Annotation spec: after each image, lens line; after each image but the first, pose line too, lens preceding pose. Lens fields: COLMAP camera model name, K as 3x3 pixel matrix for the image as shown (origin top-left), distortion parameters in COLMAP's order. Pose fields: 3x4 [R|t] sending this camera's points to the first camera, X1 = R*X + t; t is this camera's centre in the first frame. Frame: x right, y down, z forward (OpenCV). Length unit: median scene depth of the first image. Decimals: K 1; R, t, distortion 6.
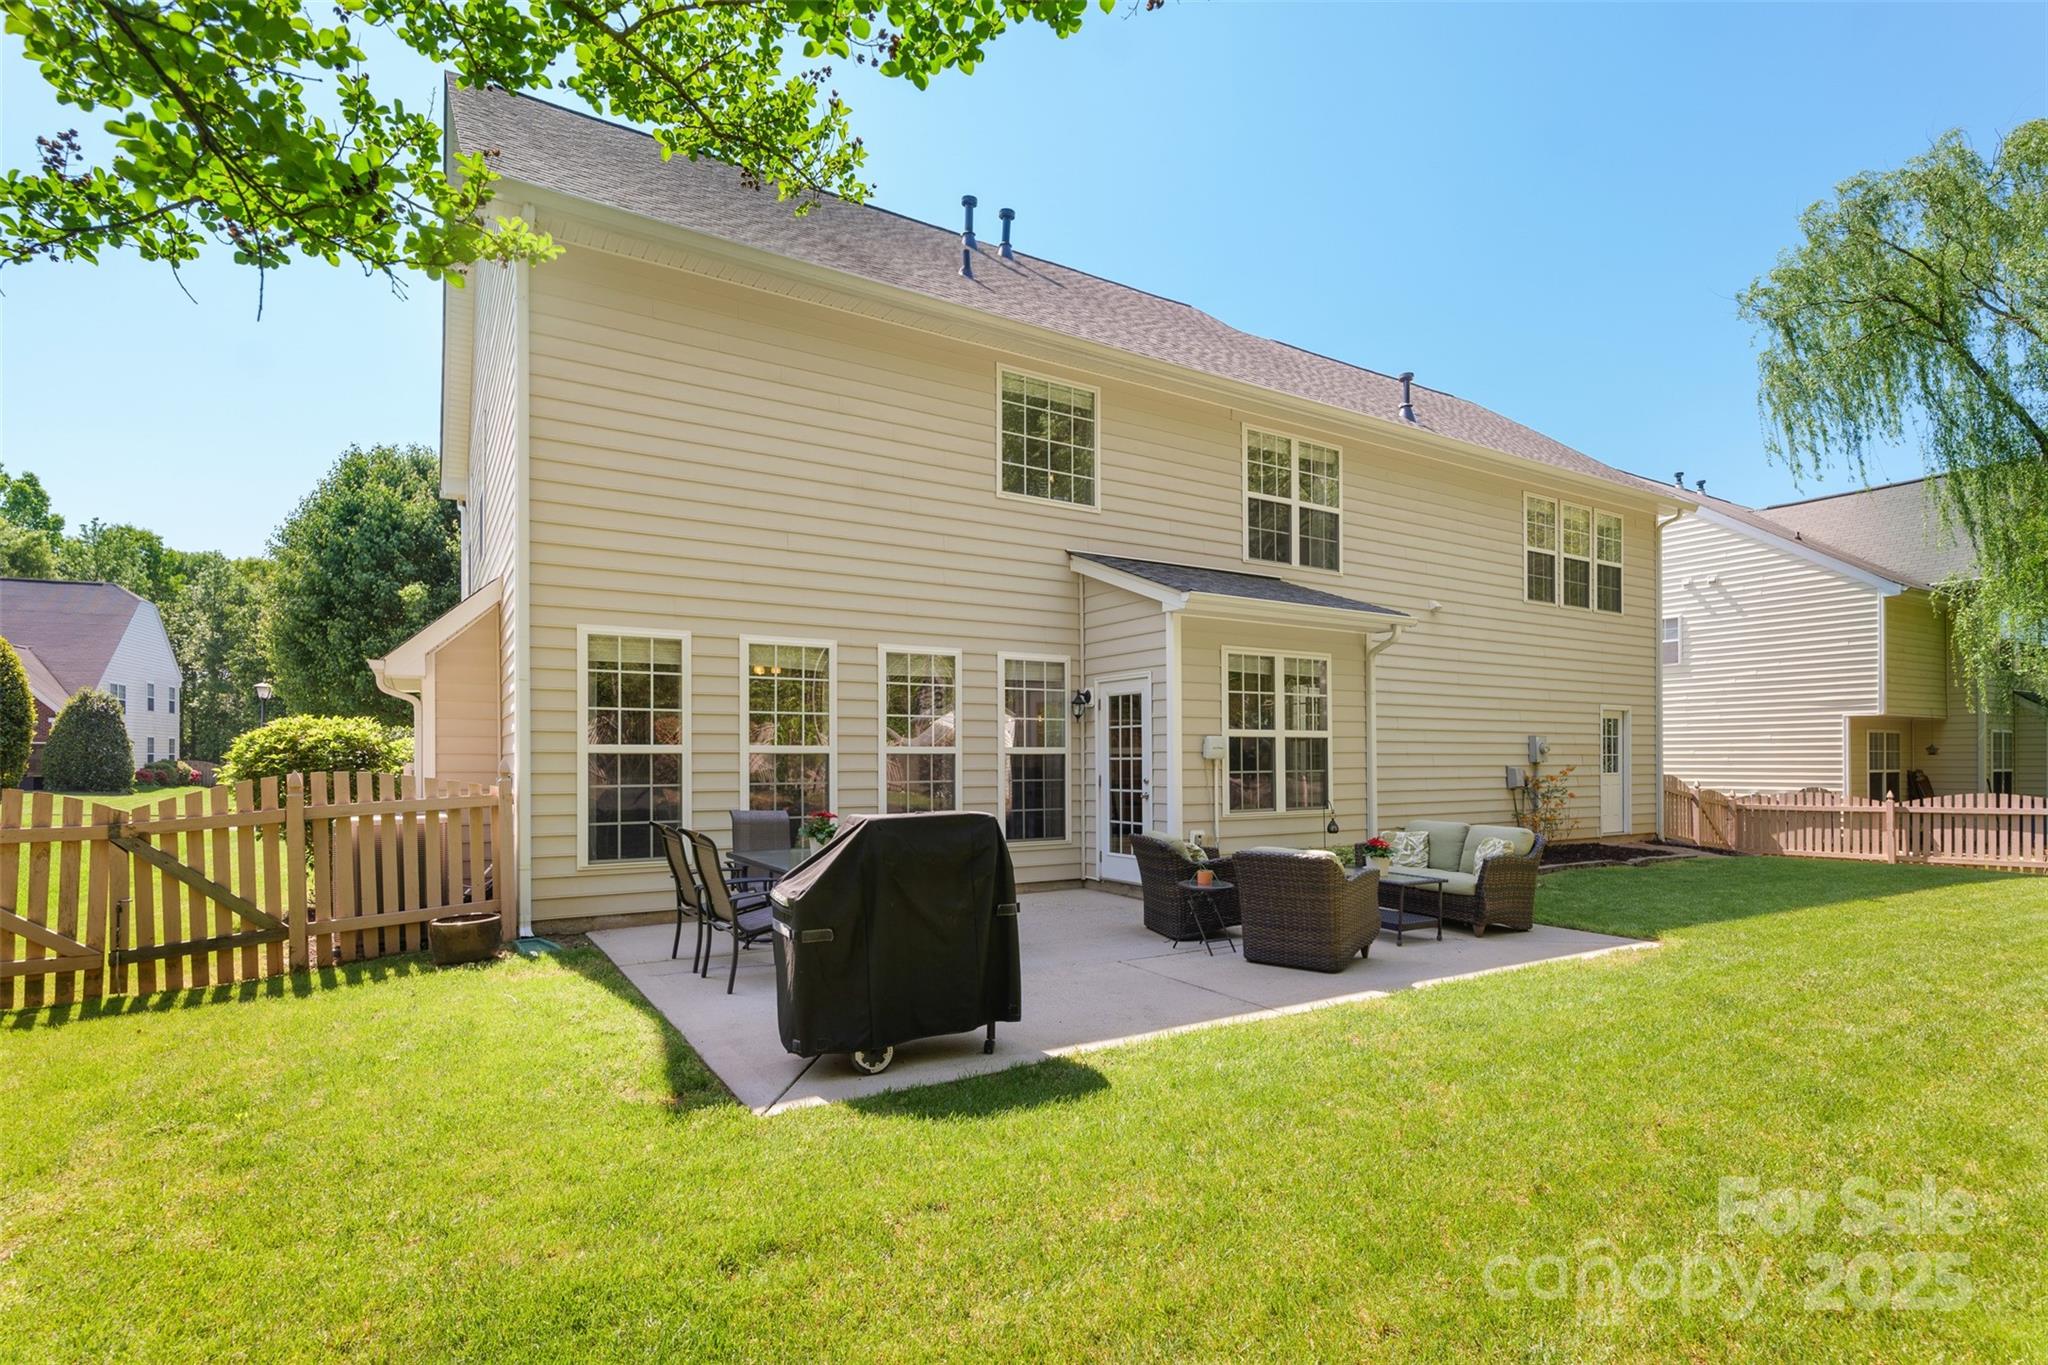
lens RADIAL K [[986.5, 0, 1059.9], [0, 986.5, 766.5], [0, 0, 1]] dist [-0.001003, 0.001837]
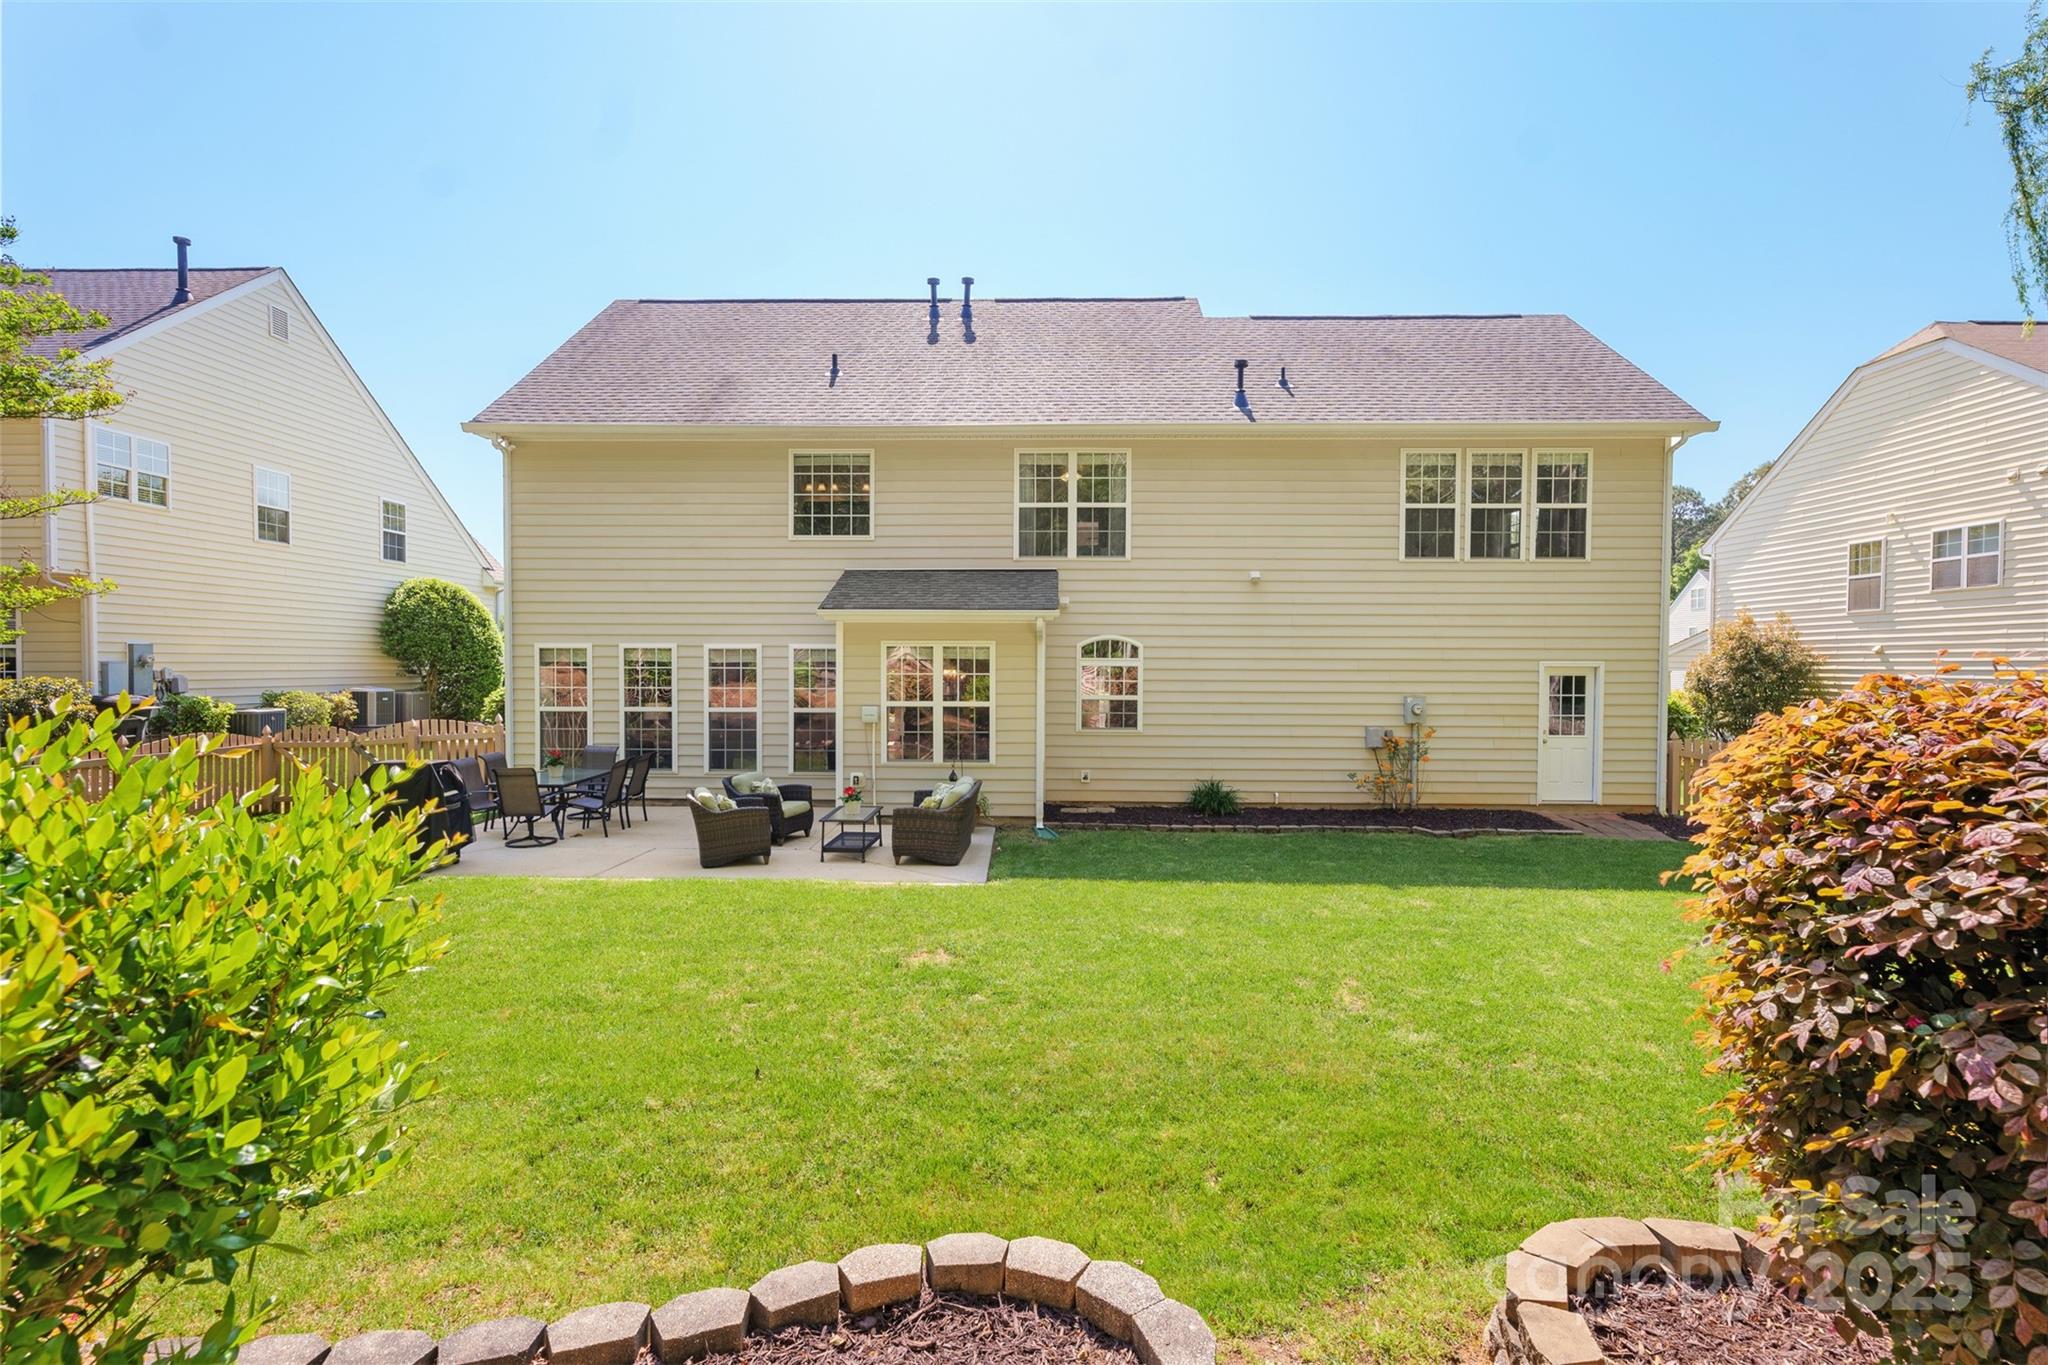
lens RADIAL K [[986.5, 0, 1020.4], [0, 986.5, 682.3], [0, 0, 1]] dist [-0.001003, 0.001837]
pose [[0.835304, 0.017228, -0.549518, 0.985851], [-0.009801, 0.999817, 0.016447, -0.080803], [0.549701, -0.008352, 0.835320, -0.050713]]
